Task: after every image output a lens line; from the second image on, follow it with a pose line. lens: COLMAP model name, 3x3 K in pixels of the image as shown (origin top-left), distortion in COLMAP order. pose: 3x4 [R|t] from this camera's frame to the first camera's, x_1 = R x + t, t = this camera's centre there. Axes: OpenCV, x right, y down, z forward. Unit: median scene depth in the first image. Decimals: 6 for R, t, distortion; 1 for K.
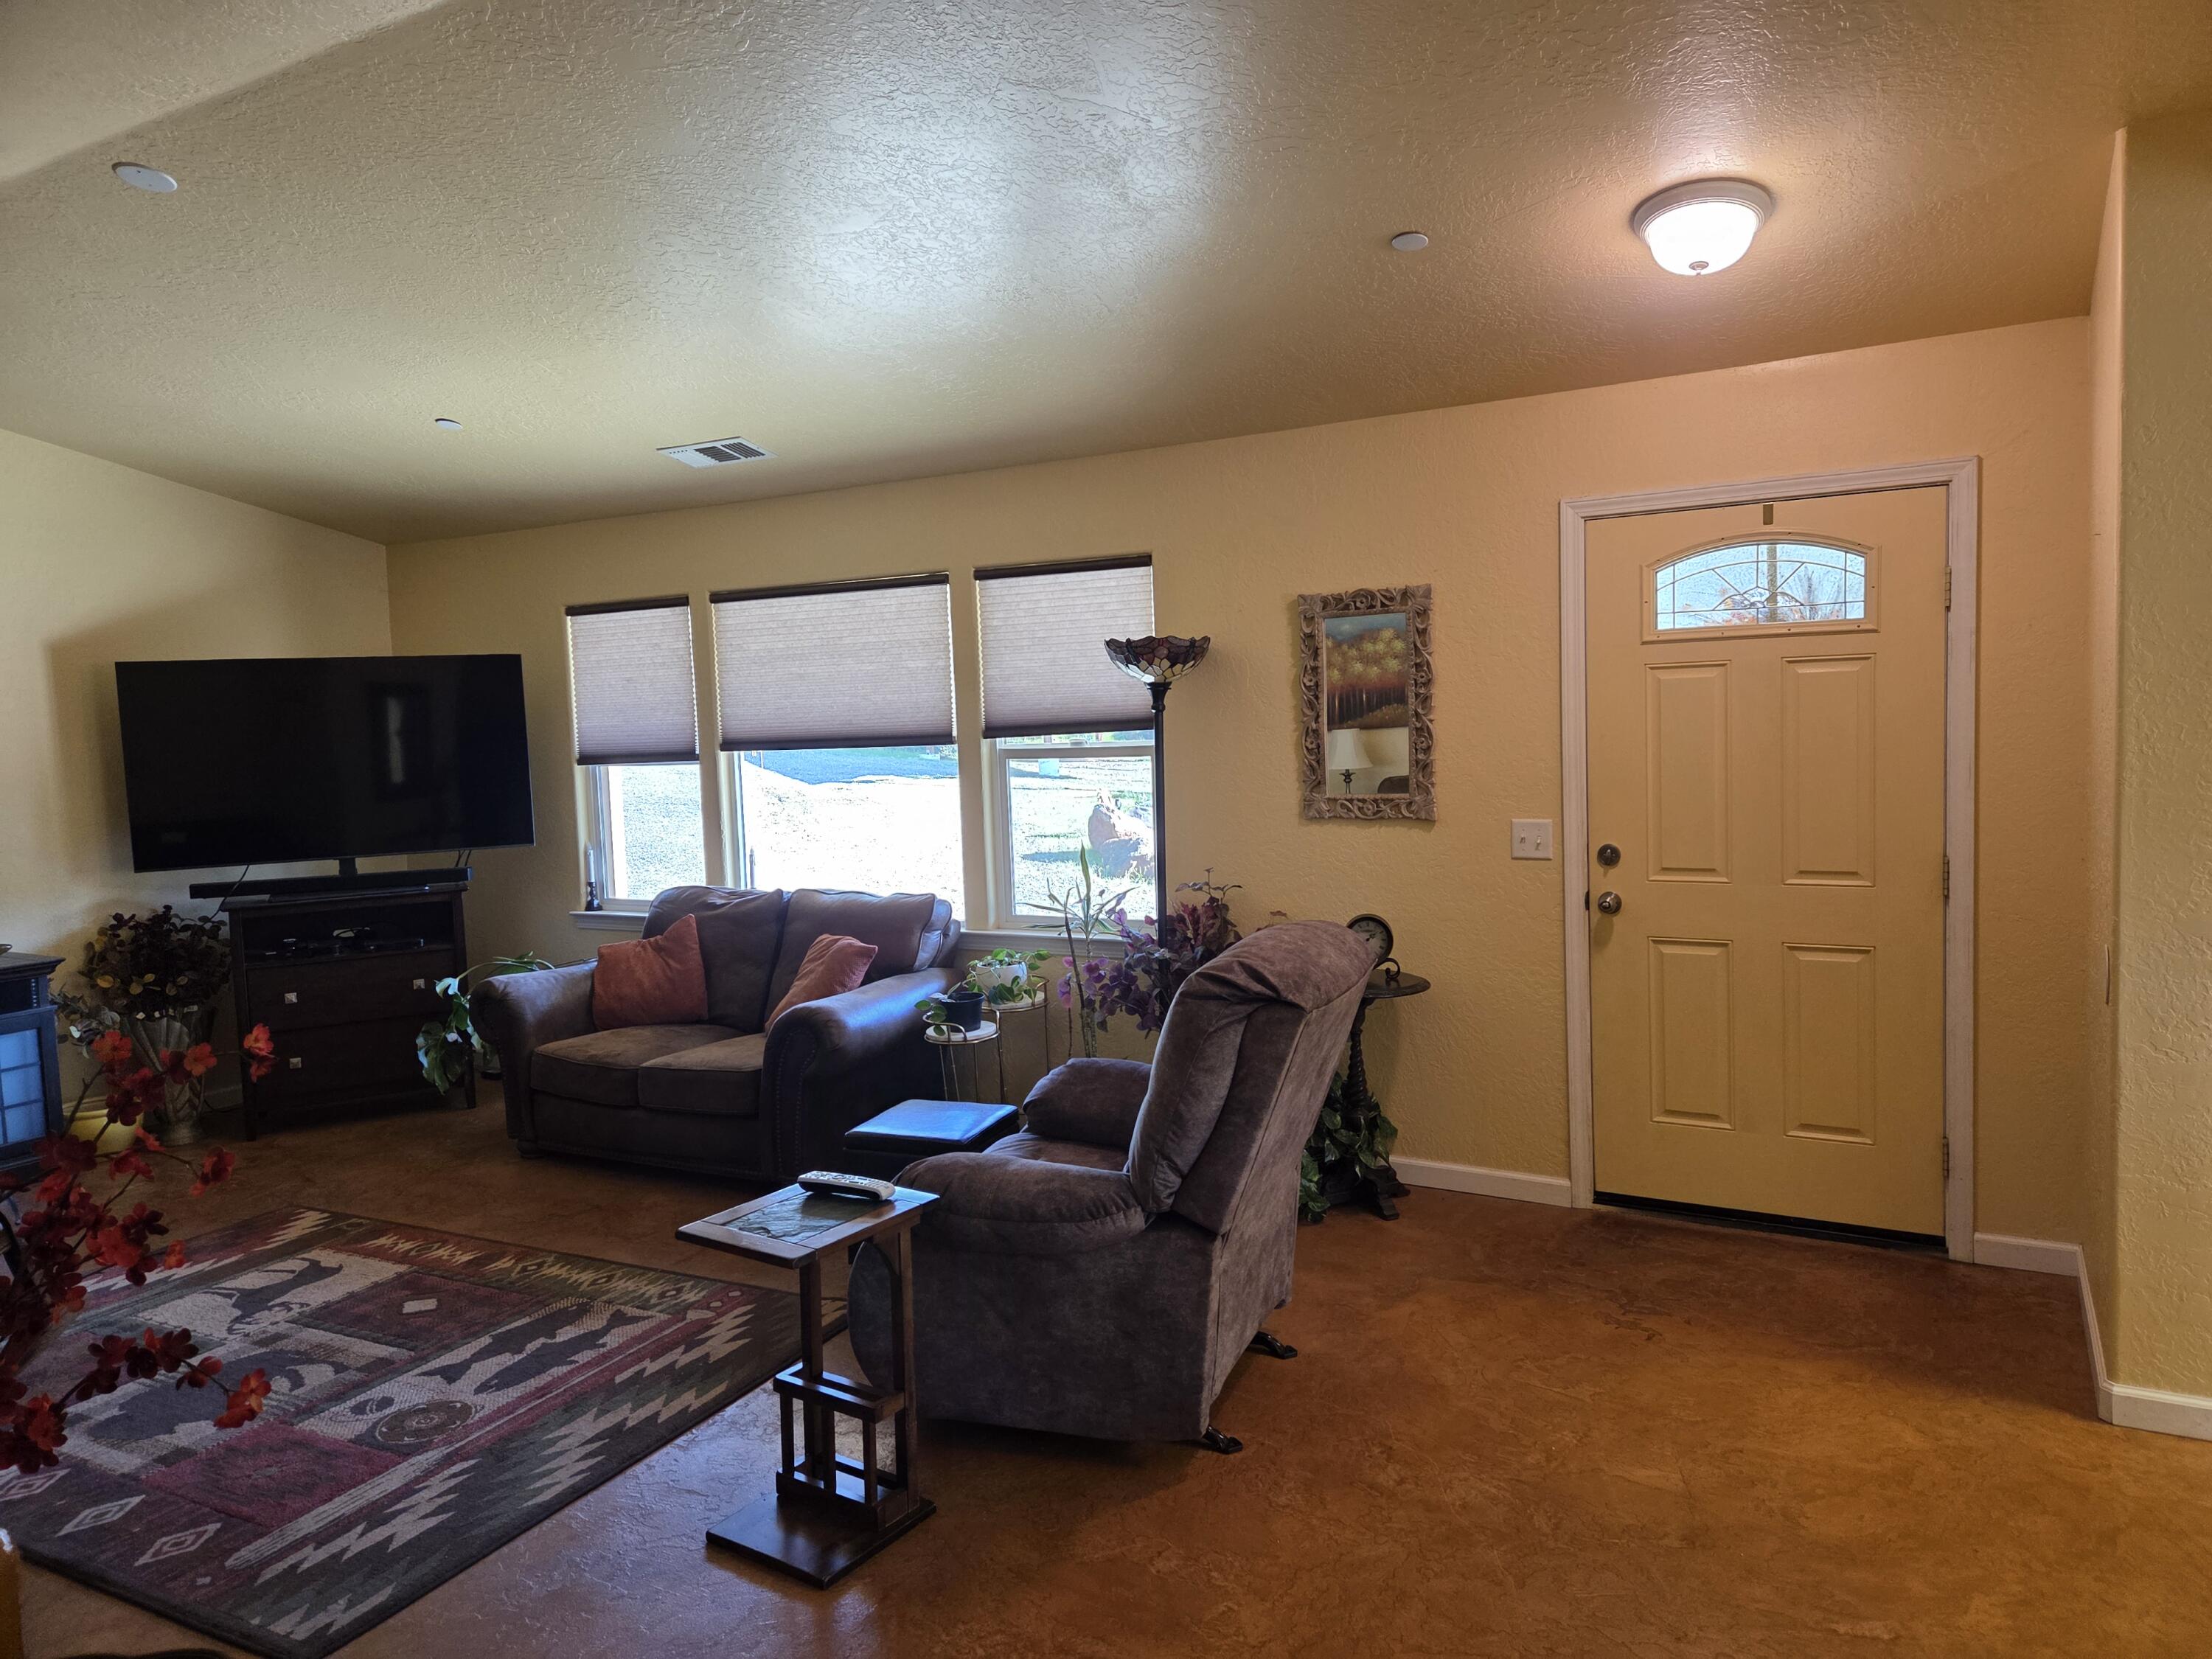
lens RADIAL K [[1478.6, 0, 1110.5], [0, 1478.6, 803.4], [0, 0, 1]] dist [0.067703, -0.066833]
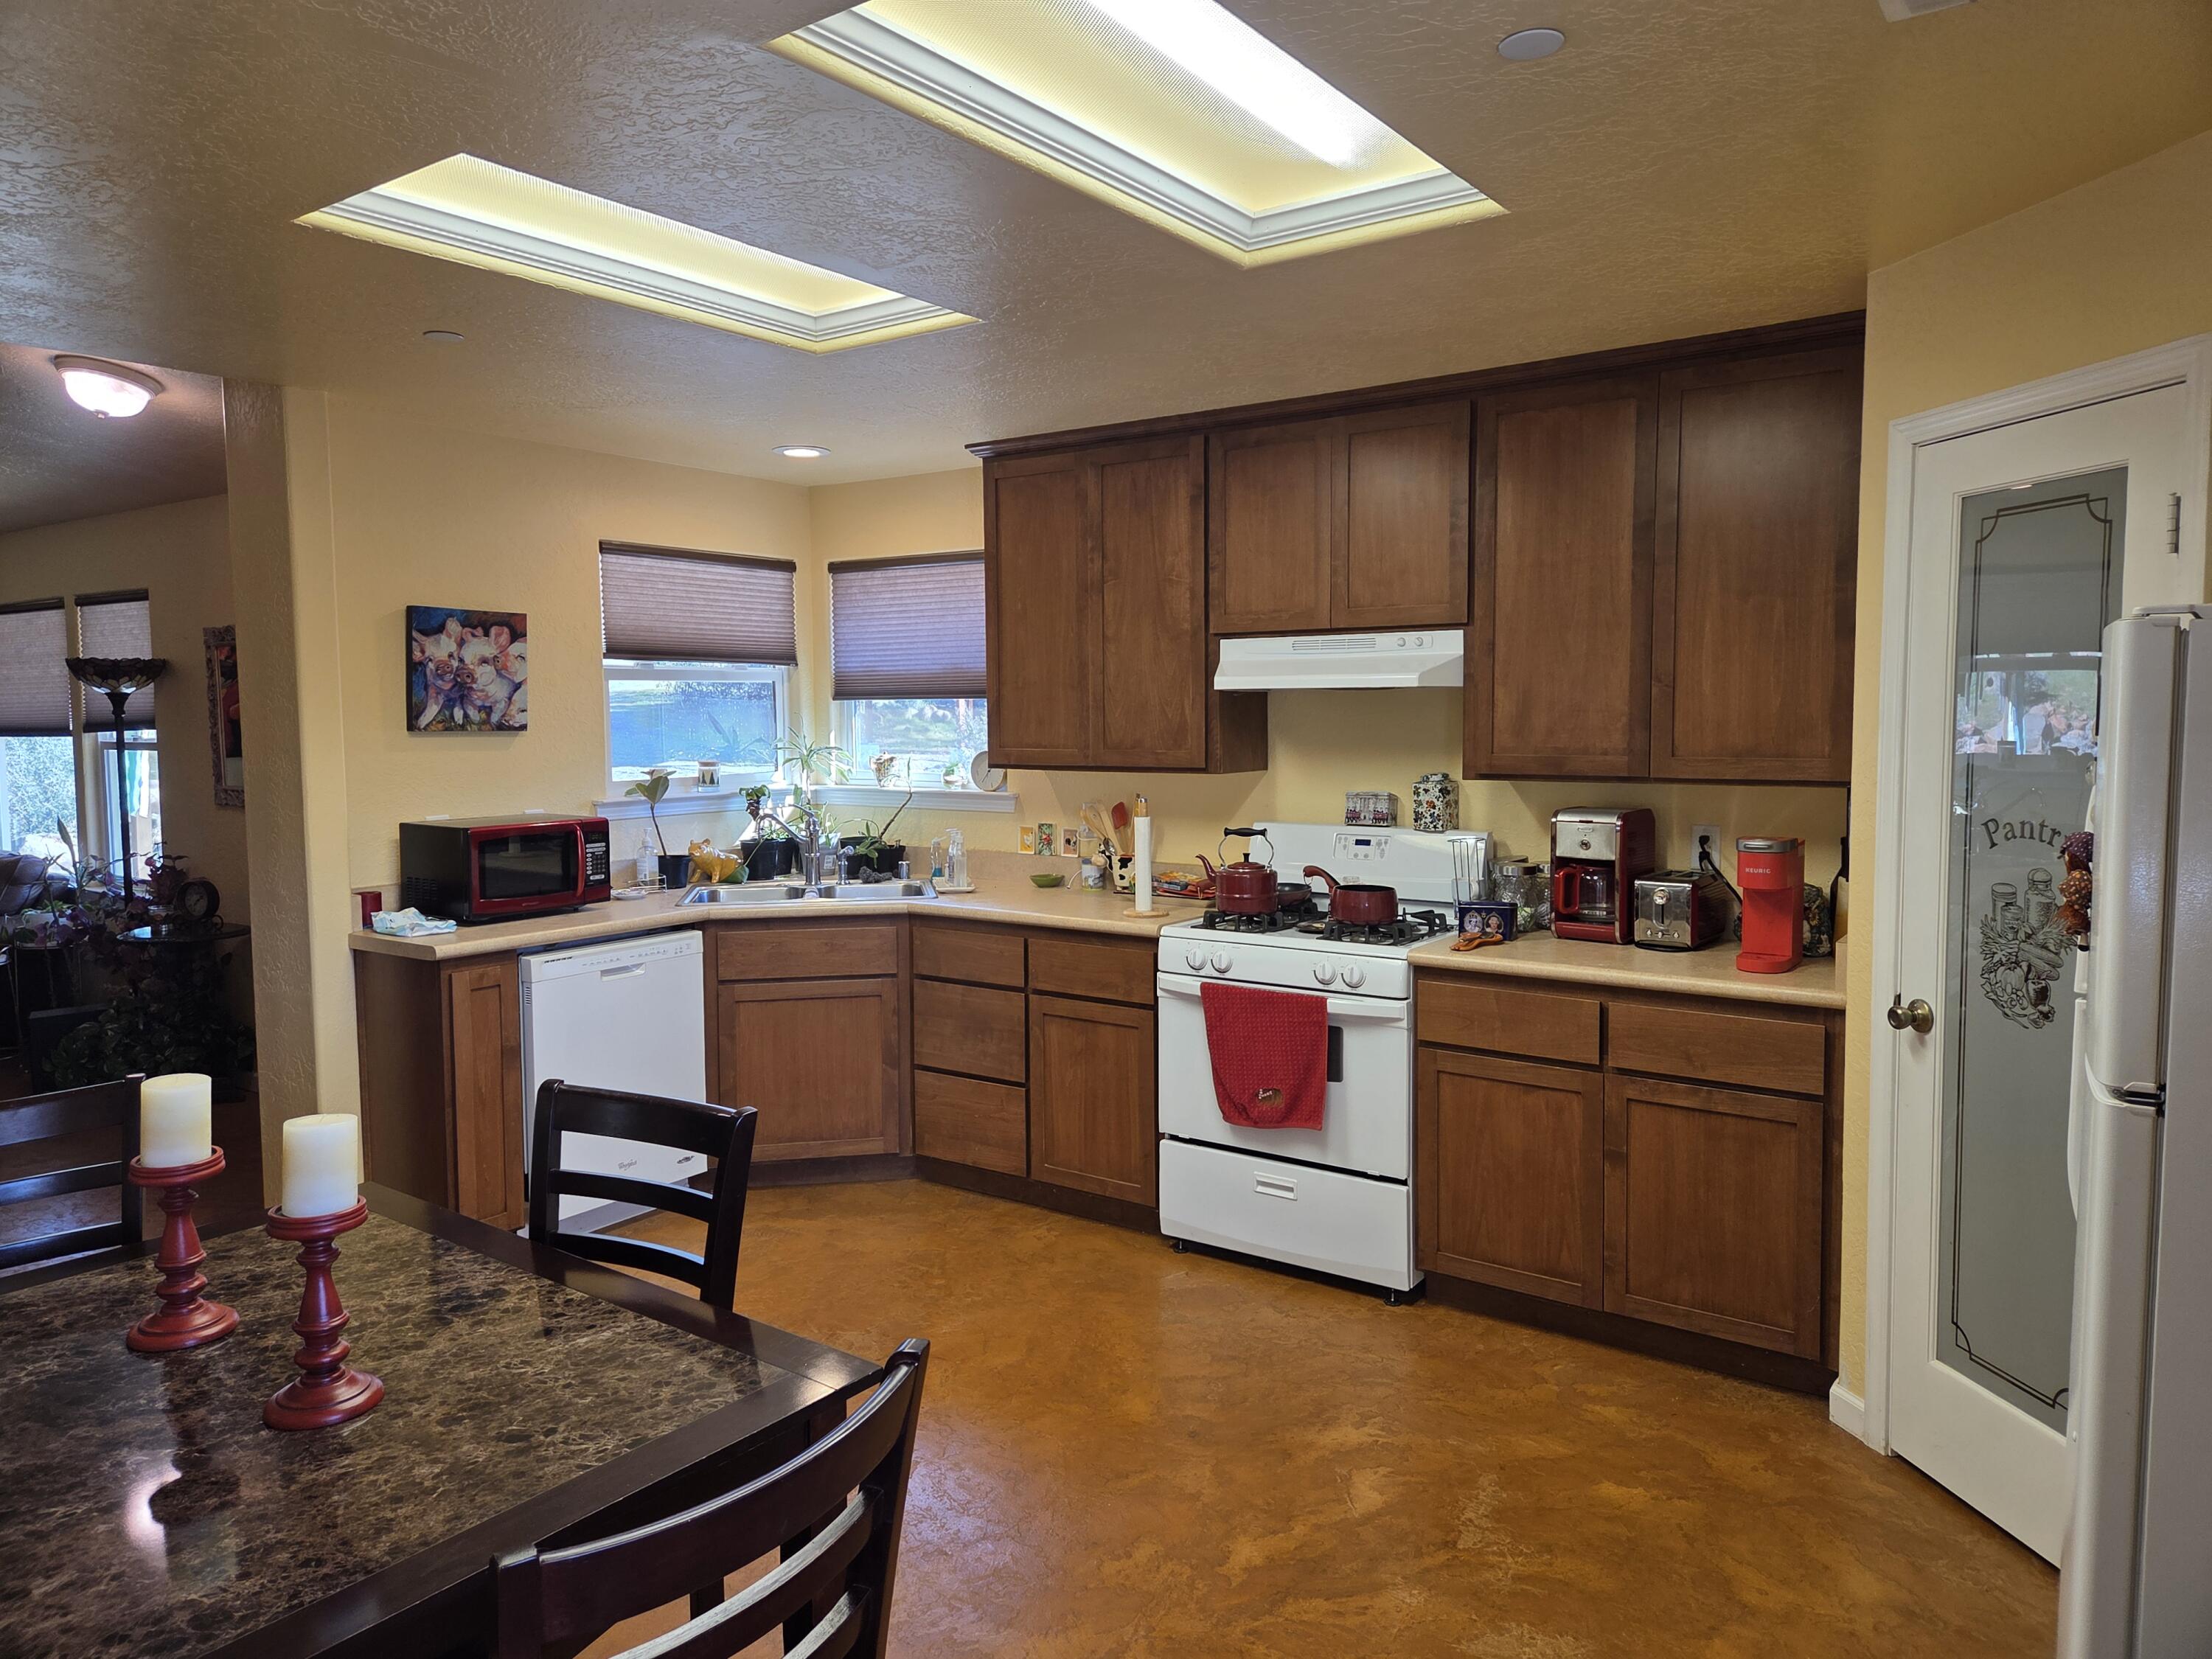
lens RADIAL K [[1478.6, 0, 1110.5], [0, 1478.6, 803.4], [0, 0, 1]] dist [0.067703, -0.066833]
pose [[0.995533, 0.033521, -0.088258, 1.112851], [-0.033039, 0.999430, 0.006918, -0.027941], [0.088440, -0.003971, 0.996074, -0.232477]]
